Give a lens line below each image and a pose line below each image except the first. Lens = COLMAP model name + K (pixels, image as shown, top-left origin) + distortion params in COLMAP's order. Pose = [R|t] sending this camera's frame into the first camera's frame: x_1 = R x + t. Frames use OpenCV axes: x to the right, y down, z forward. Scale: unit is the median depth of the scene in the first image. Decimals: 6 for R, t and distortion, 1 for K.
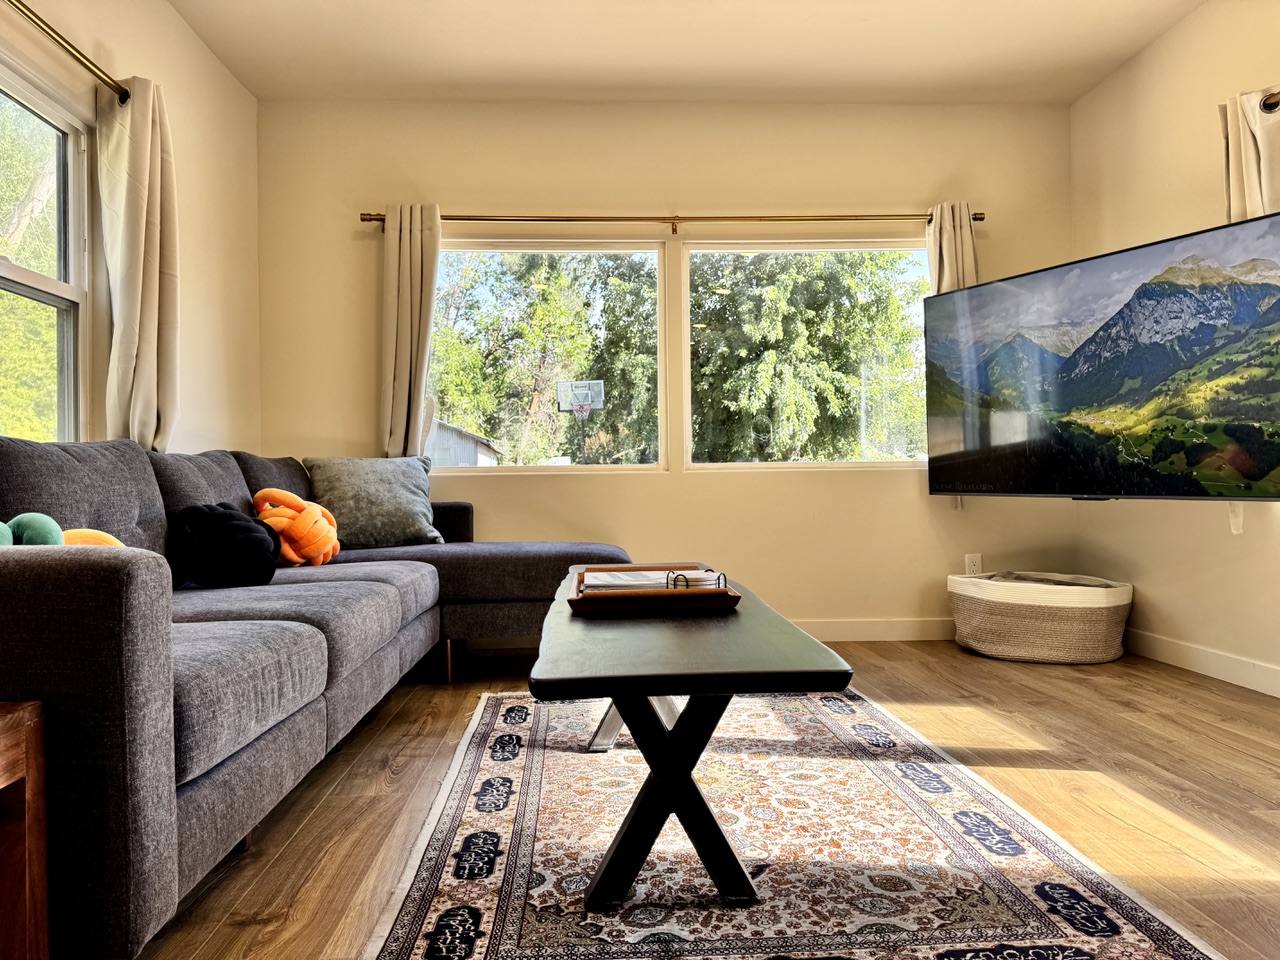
lens RADIAL K [[925.2, 0, 637.2], [0, 925.2, 461.6], [0, 0, 1]] dist [-0.002268, 0.003446]
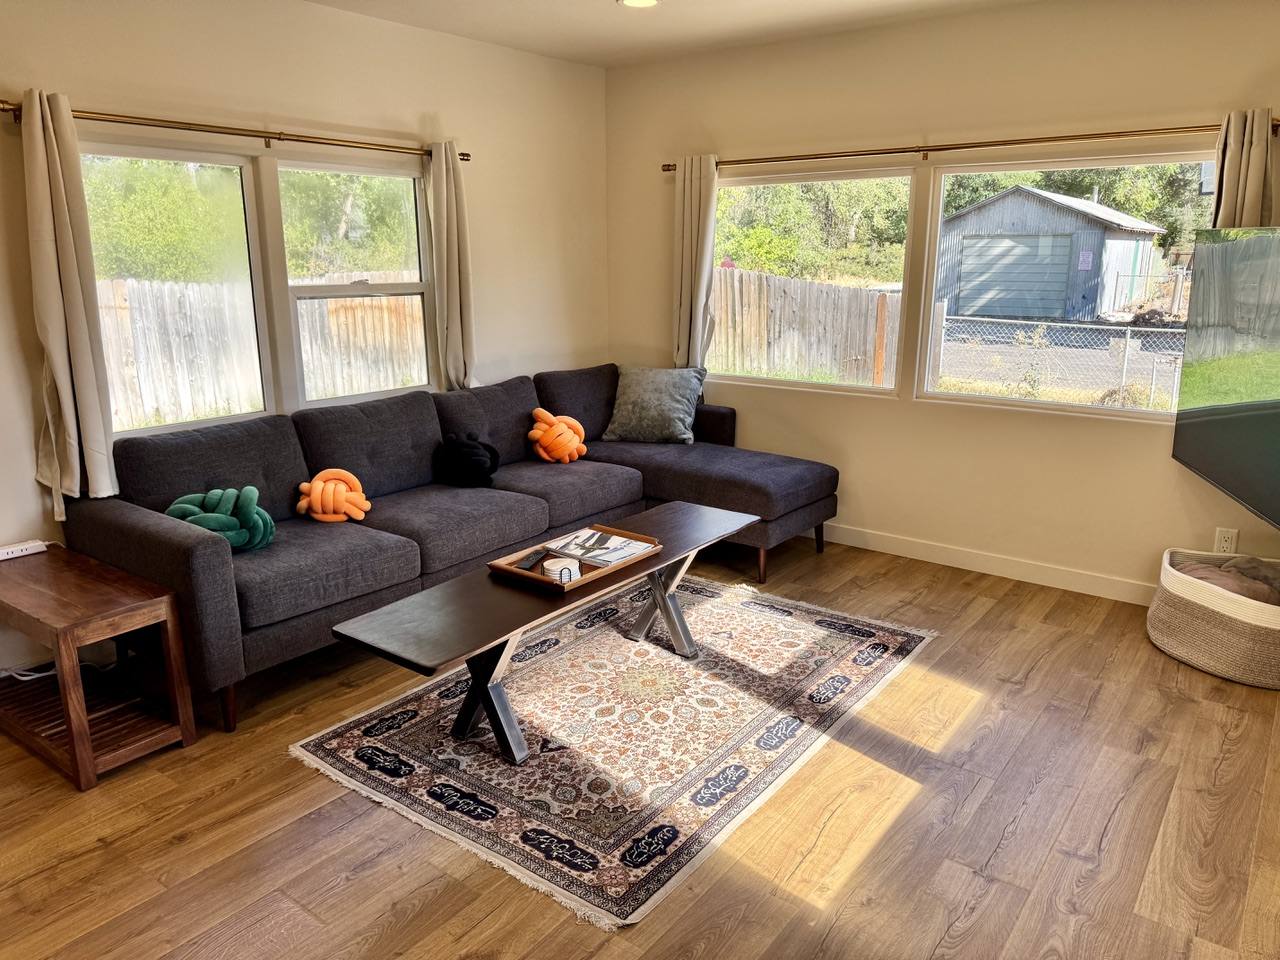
lens RADIAL K [[920.0, 0, 640.0], [0, 920.0, 480.0], [0, 0, 1]] dist [0.083980, -0.106600]
pose [[0.754779, 0.173193, -0.632702, 0.924388], [0.010438, 0.961223, 0.275573, -0.360530], [0.655896, -0.214601, 0.723704, 0.008281]]
